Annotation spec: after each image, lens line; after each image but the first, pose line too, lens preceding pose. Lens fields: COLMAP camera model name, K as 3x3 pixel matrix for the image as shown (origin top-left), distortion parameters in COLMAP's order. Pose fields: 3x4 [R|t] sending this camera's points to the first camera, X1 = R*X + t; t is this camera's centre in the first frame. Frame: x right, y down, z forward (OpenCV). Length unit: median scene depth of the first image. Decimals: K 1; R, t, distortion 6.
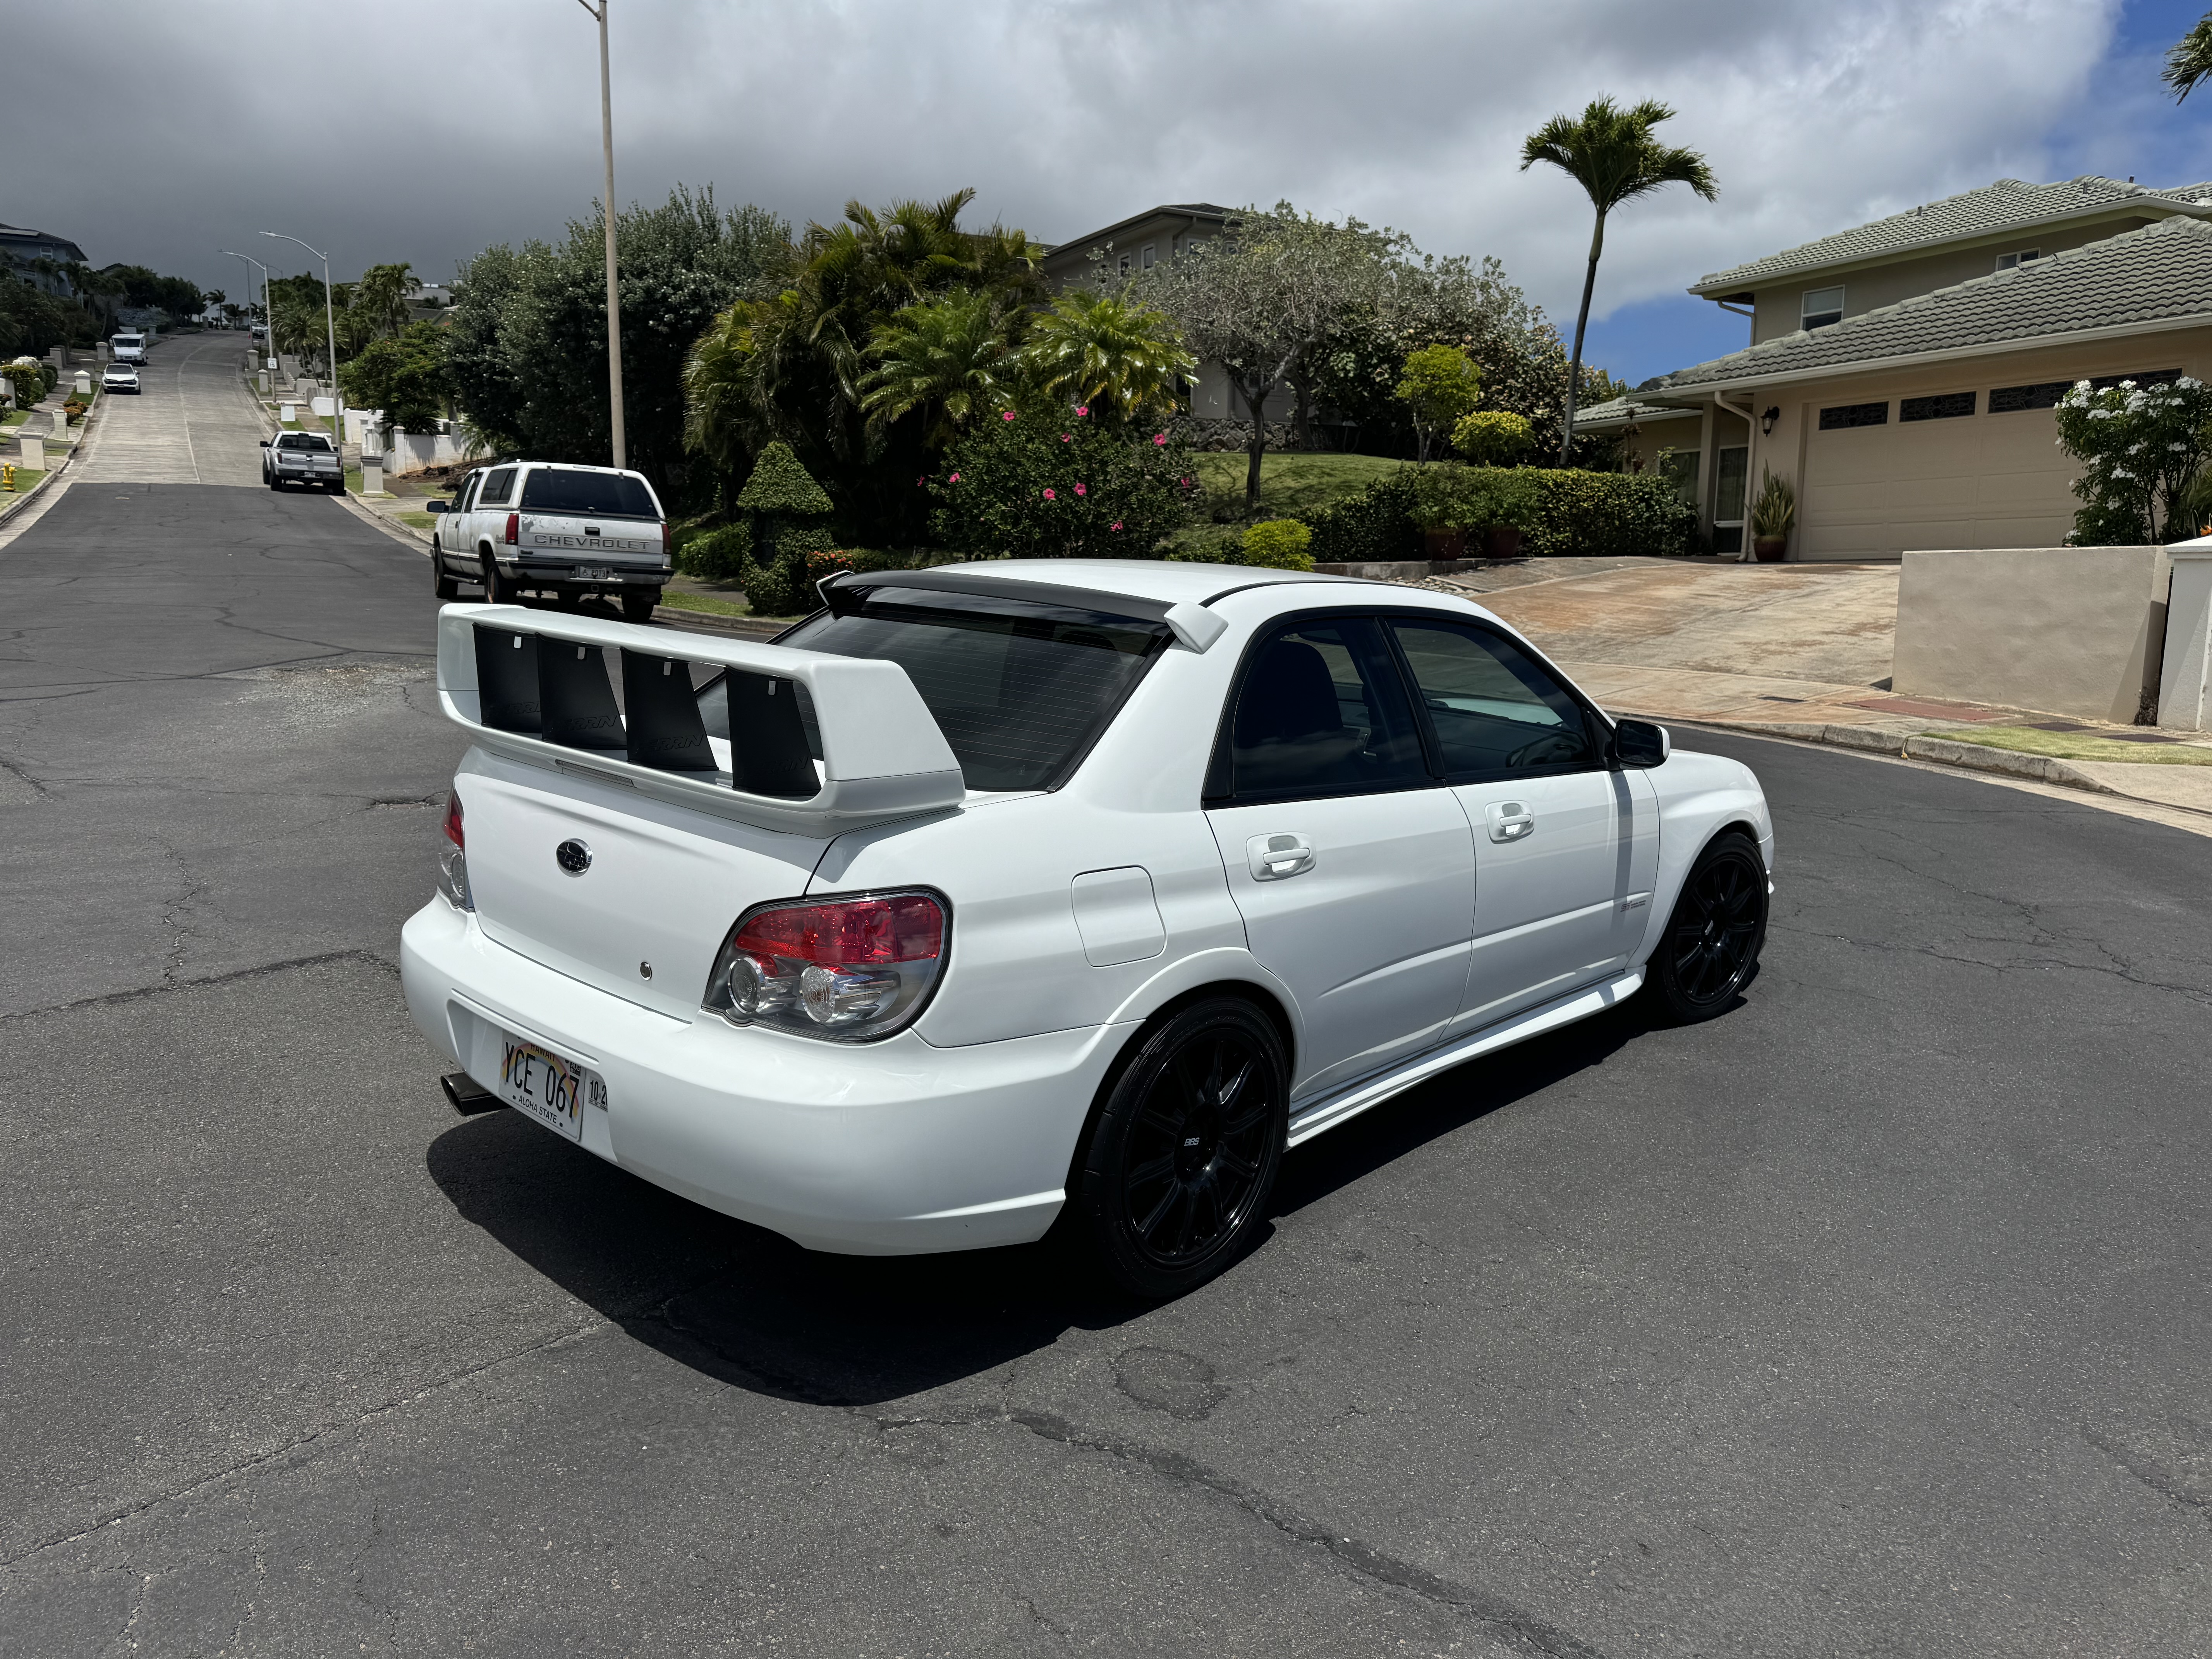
lens RADIAL K [[1562.0, 0, 1090.1], [0, 1562.0, 840.0], [0, 0, 1]] dist [0.113917, -0.207878]
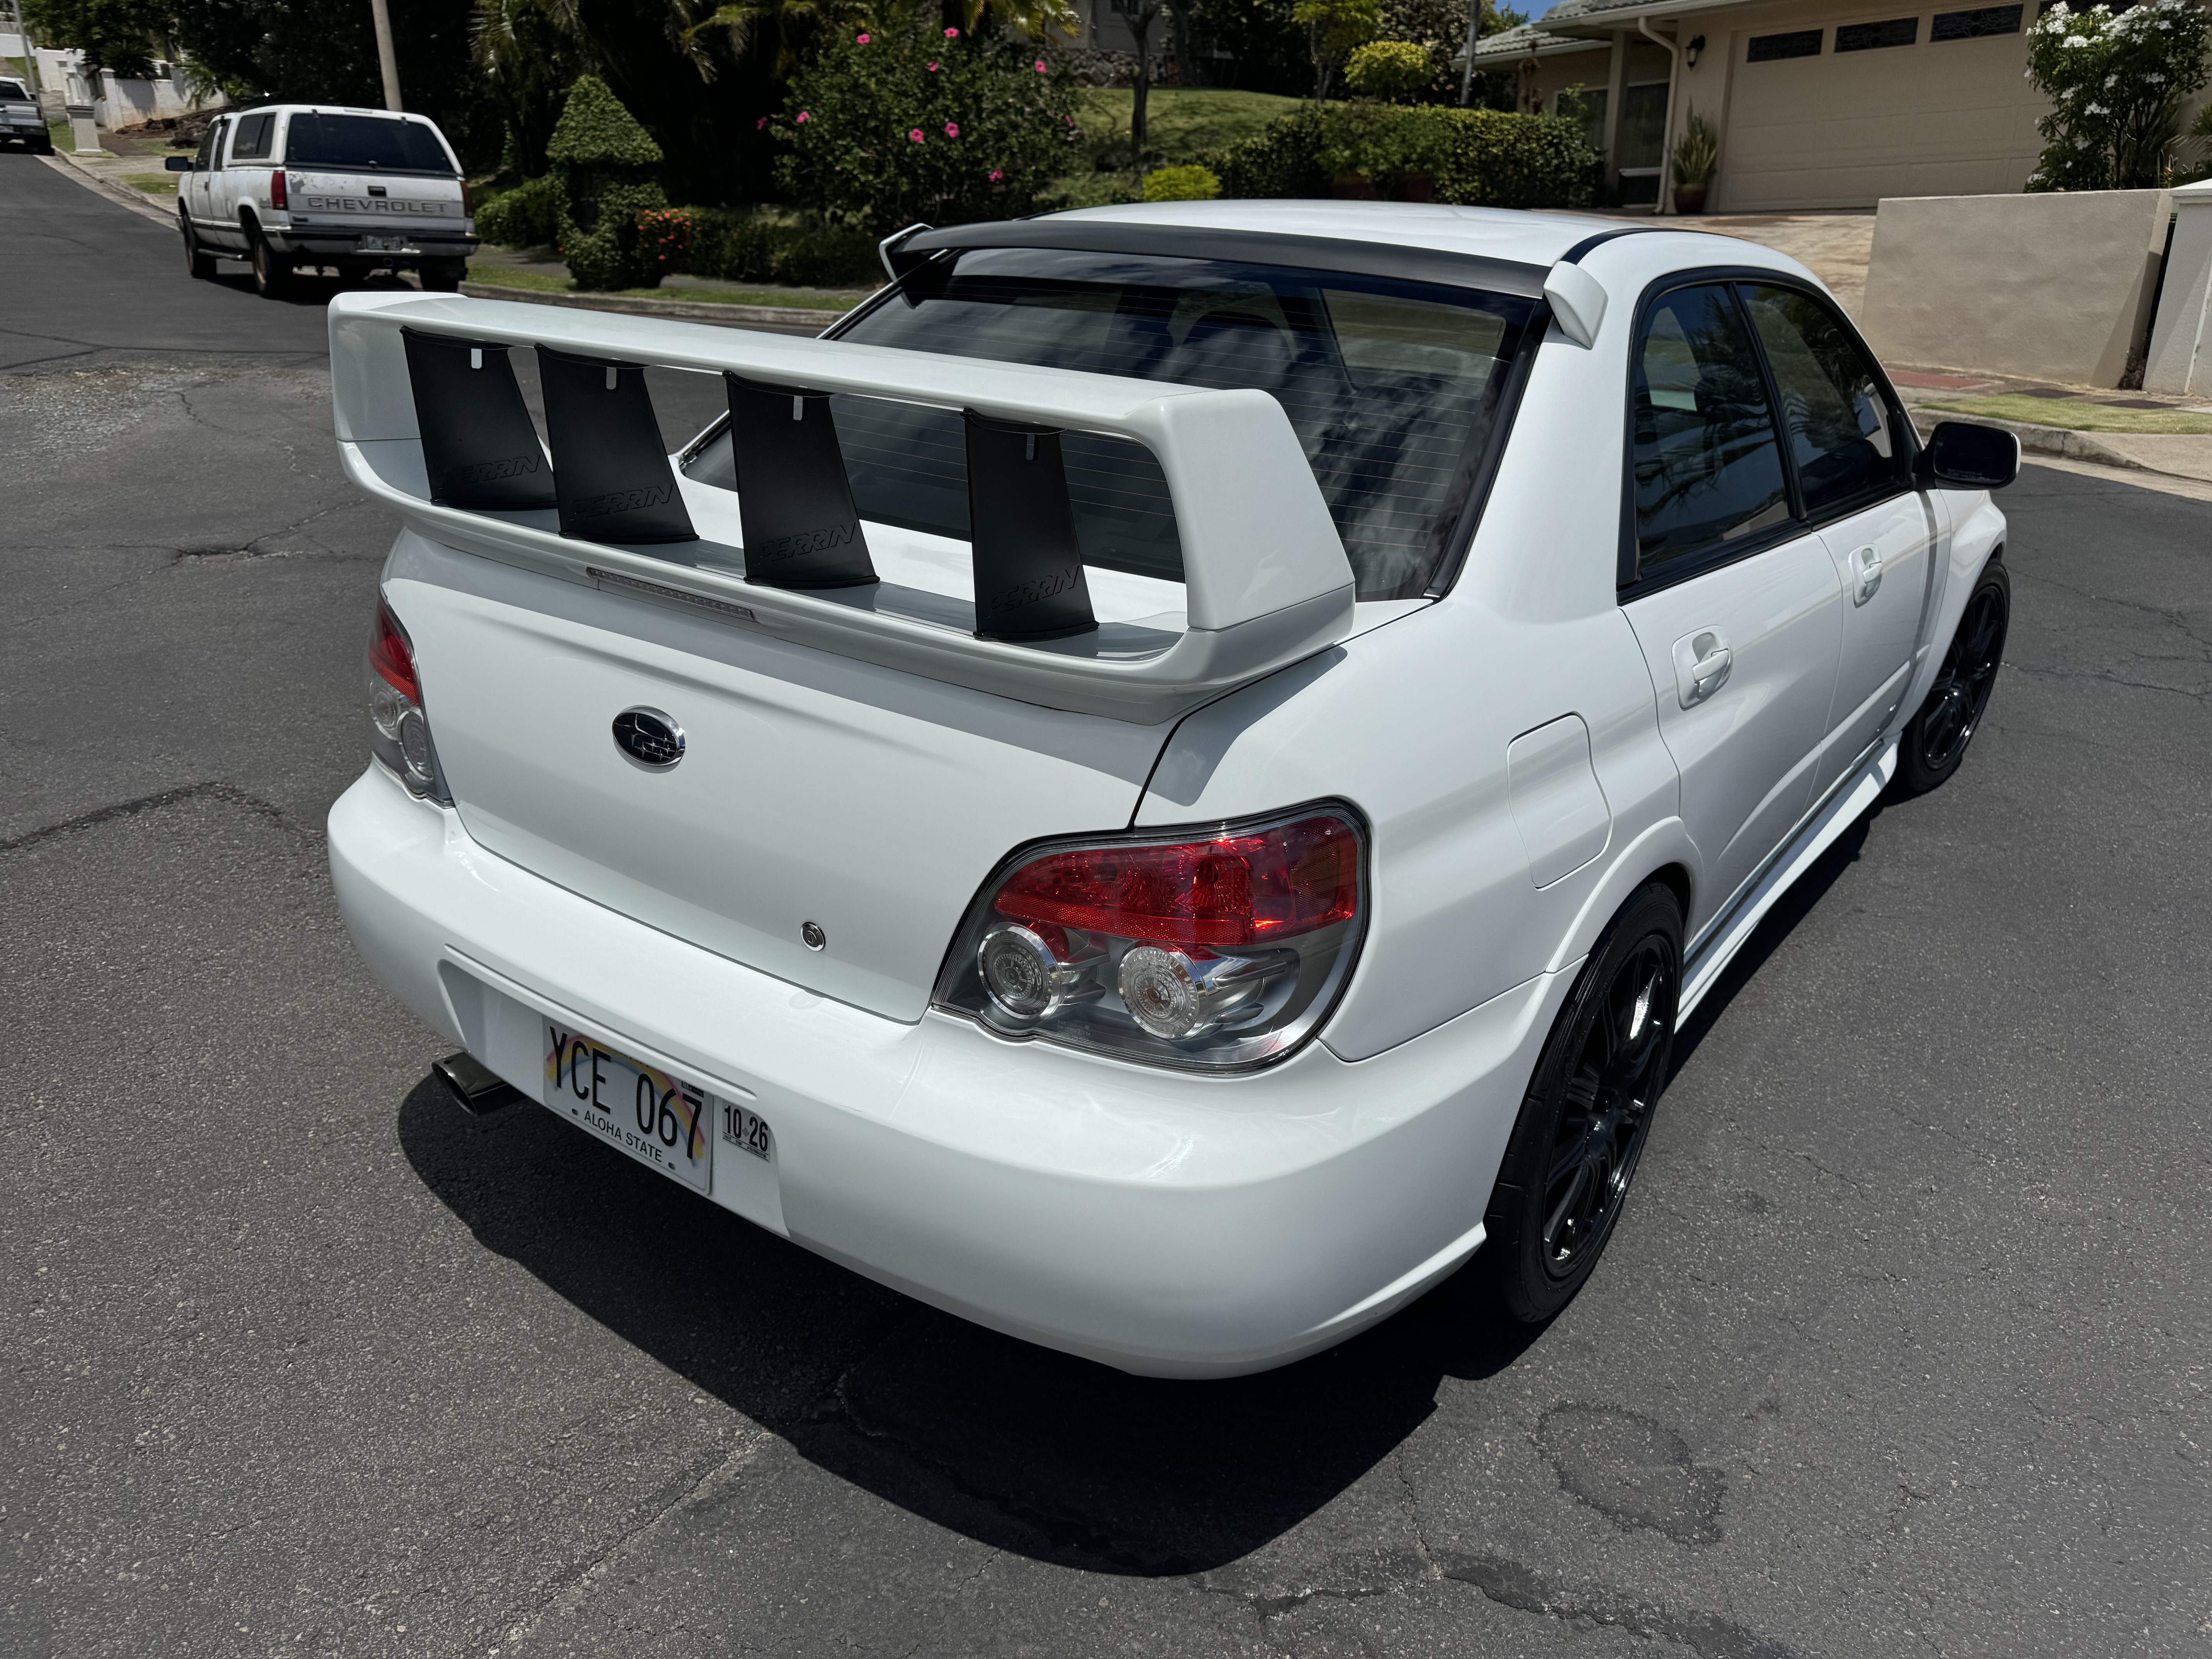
lens RADIAL K [[1556.2, 0, 1106.0], [0, 1556.2, 829.5], [0, 0, 1]] dist [0.044789, -0.071895]
pose [[0.992056, -0.056237, 0.112530, -0.055216], [0.033368, 0.980108, 0.195640, -0.015955], [-0.121294, -0.190331, 0.974198, 0.098338]]
